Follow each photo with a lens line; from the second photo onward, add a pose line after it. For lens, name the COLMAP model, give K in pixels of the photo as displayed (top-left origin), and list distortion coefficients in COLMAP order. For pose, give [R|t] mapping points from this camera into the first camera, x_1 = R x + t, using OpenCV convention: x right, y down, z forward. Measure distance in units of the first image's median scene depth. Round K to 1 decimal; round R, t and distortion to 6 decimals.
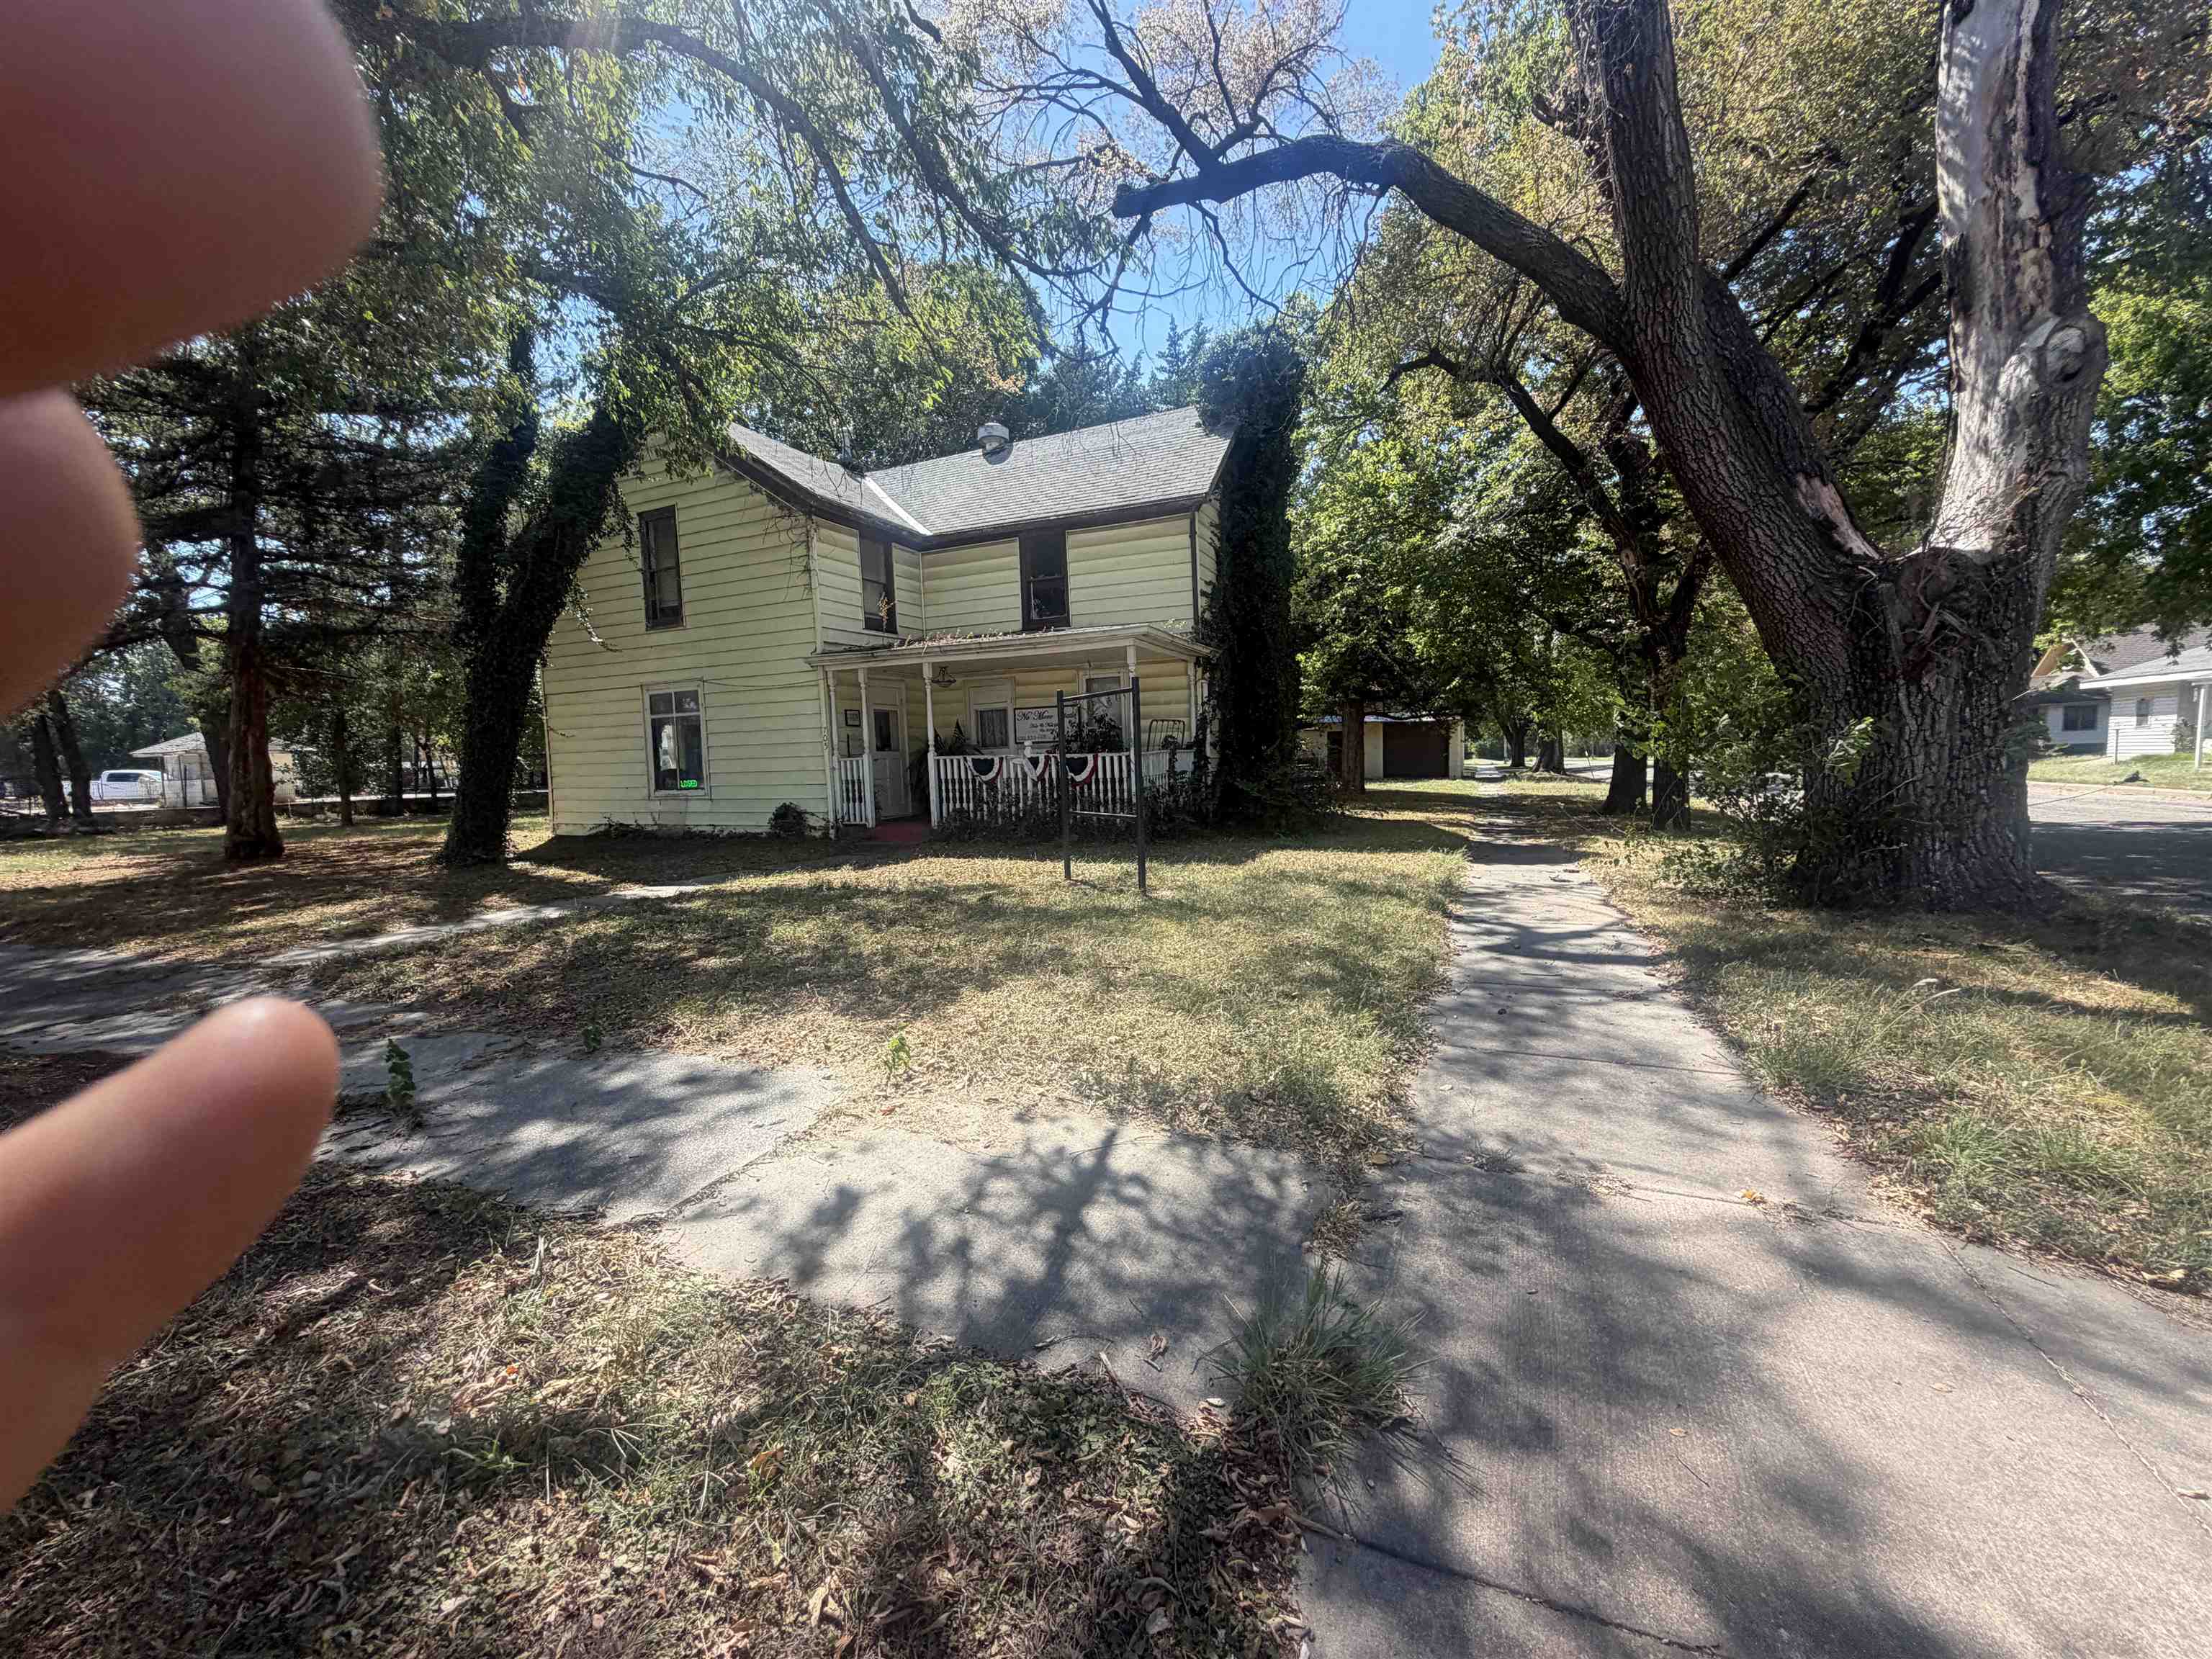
lens RADIAL K [[886.1, 0, 1100.4], [0, 886.1, 823.9], [0, 0, 1]] dist [0.000503, 0.000008]
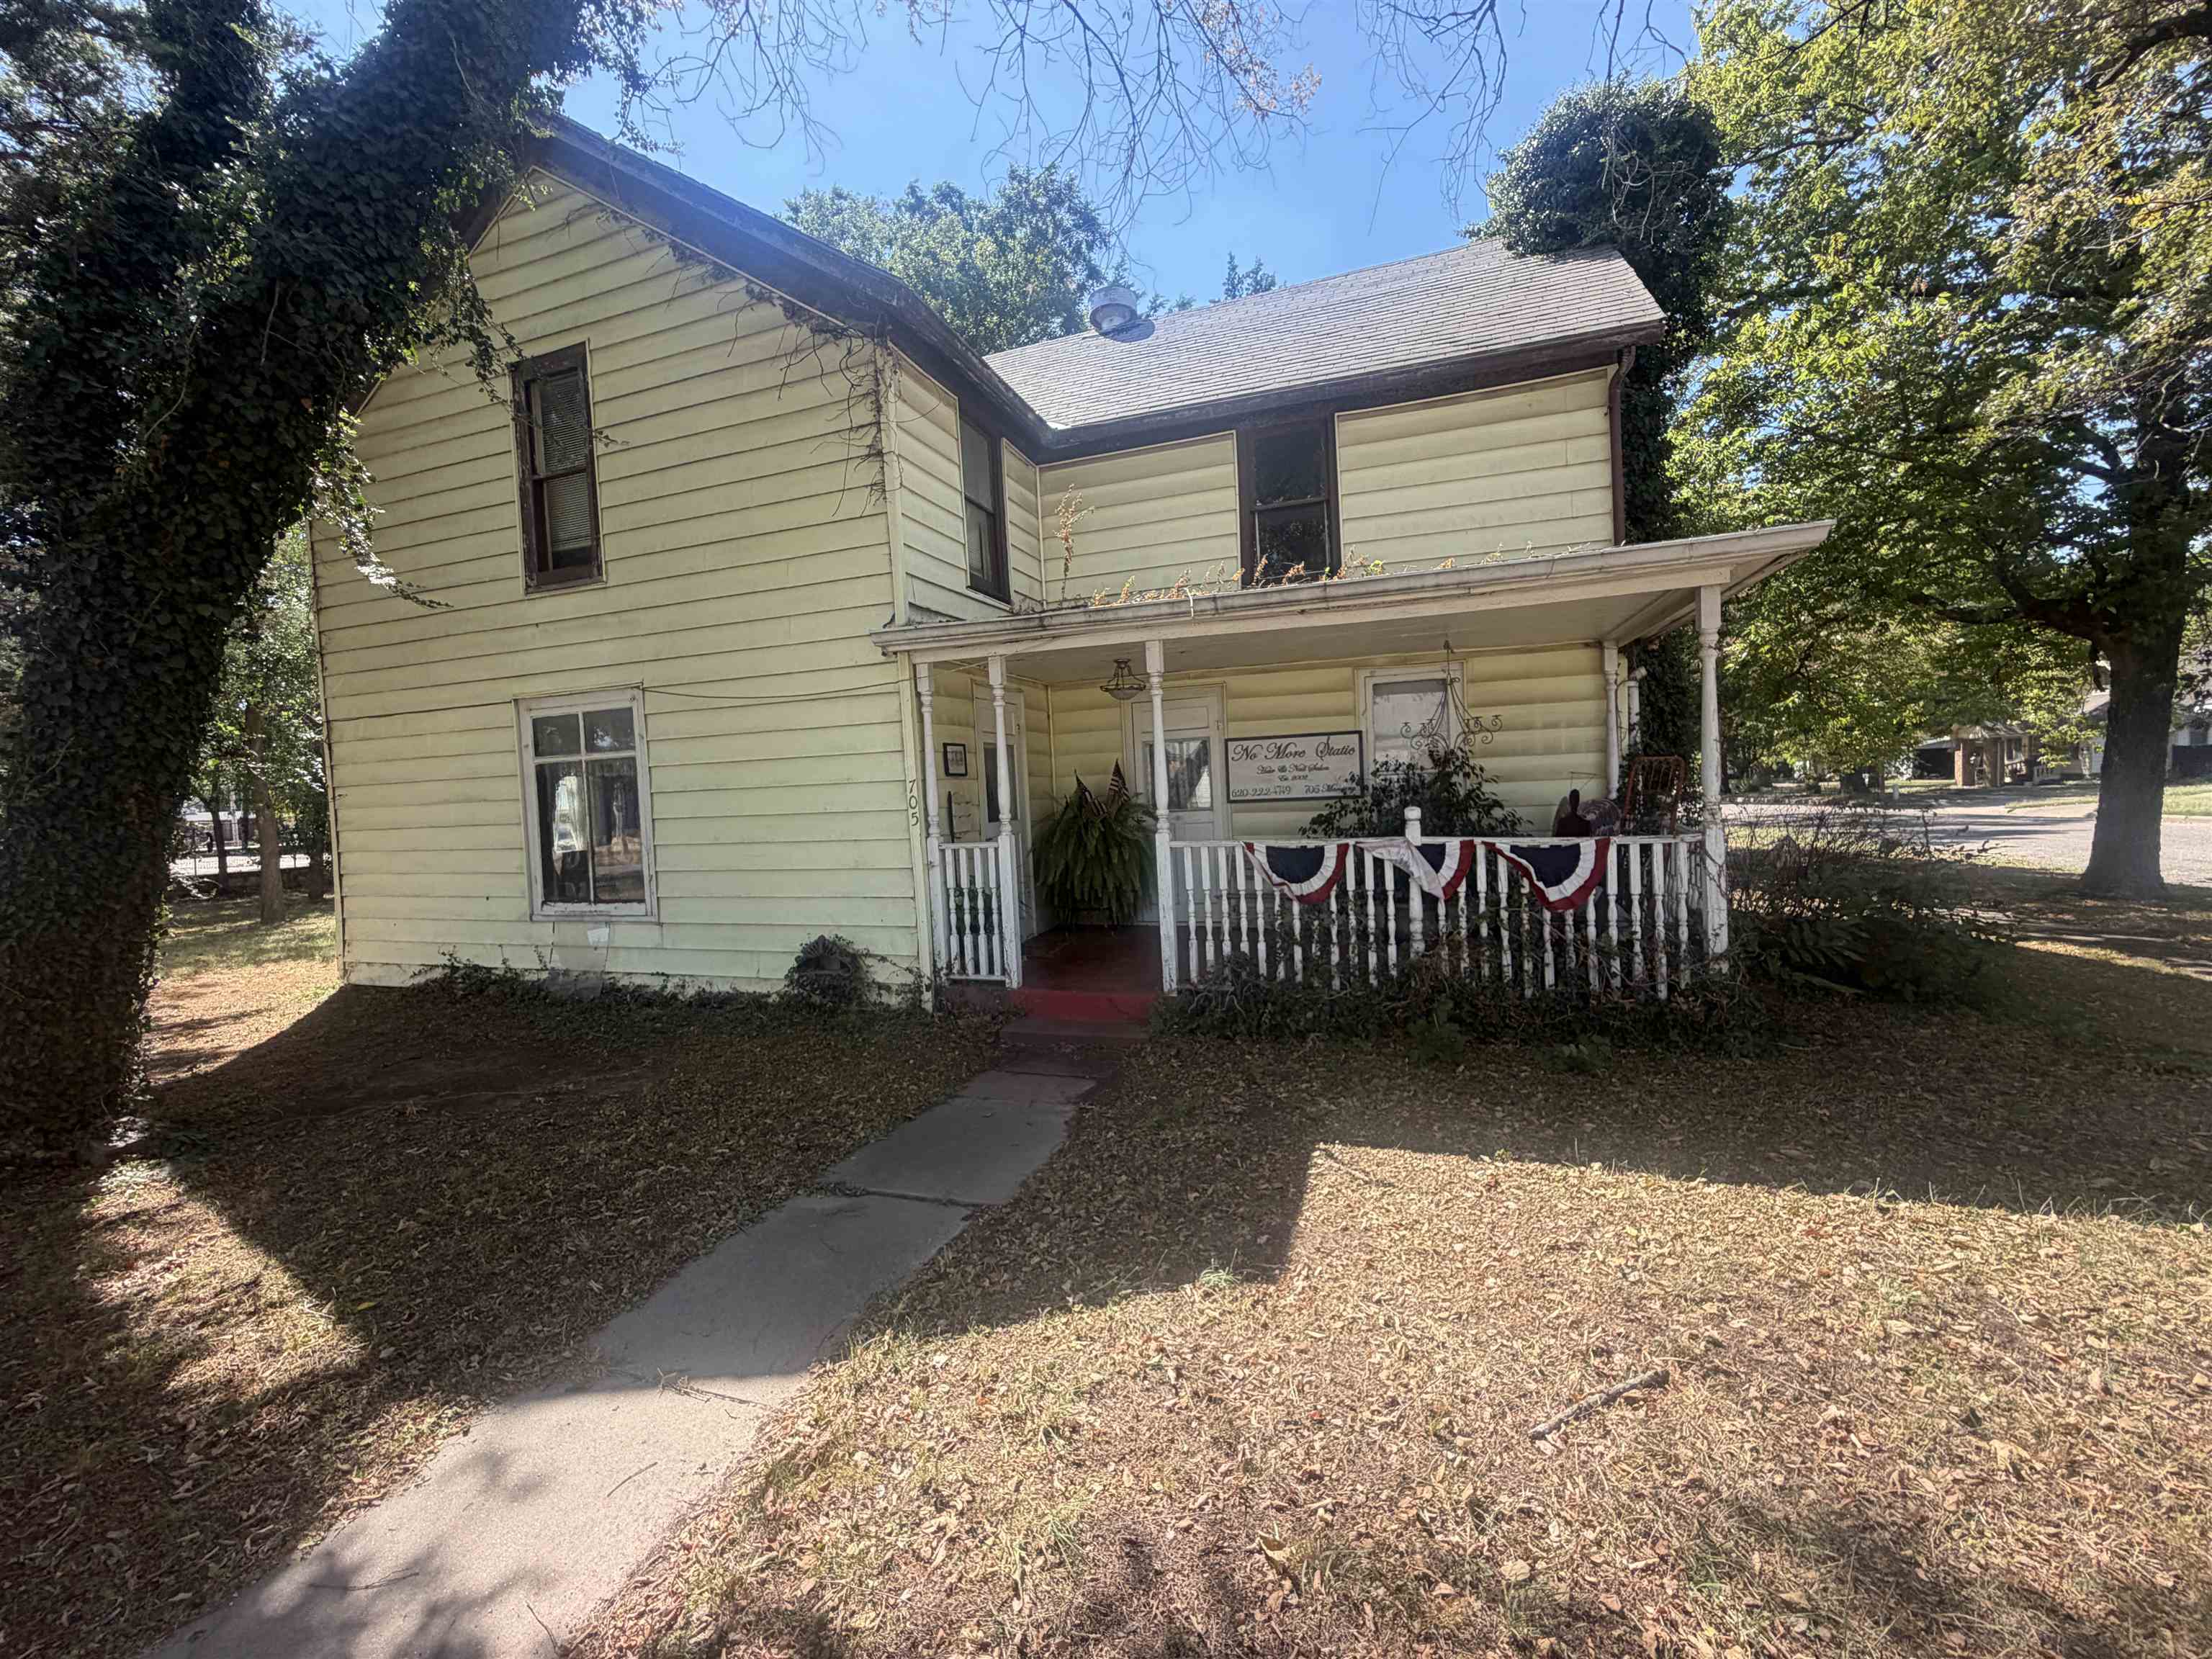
lens RADIAL K [[886.1, 0, 1100.4], [0, 886.1, 823.9], [0, 0, 1]] dist [0.000503, 0.000008]
pose [[0.995970, -0.017009, 0.088063, -0.235821], [0.020302, 0.999122, -0.036637, -0.061503], [-0.087362, 0.038277, 0.995441, 0.480434]]
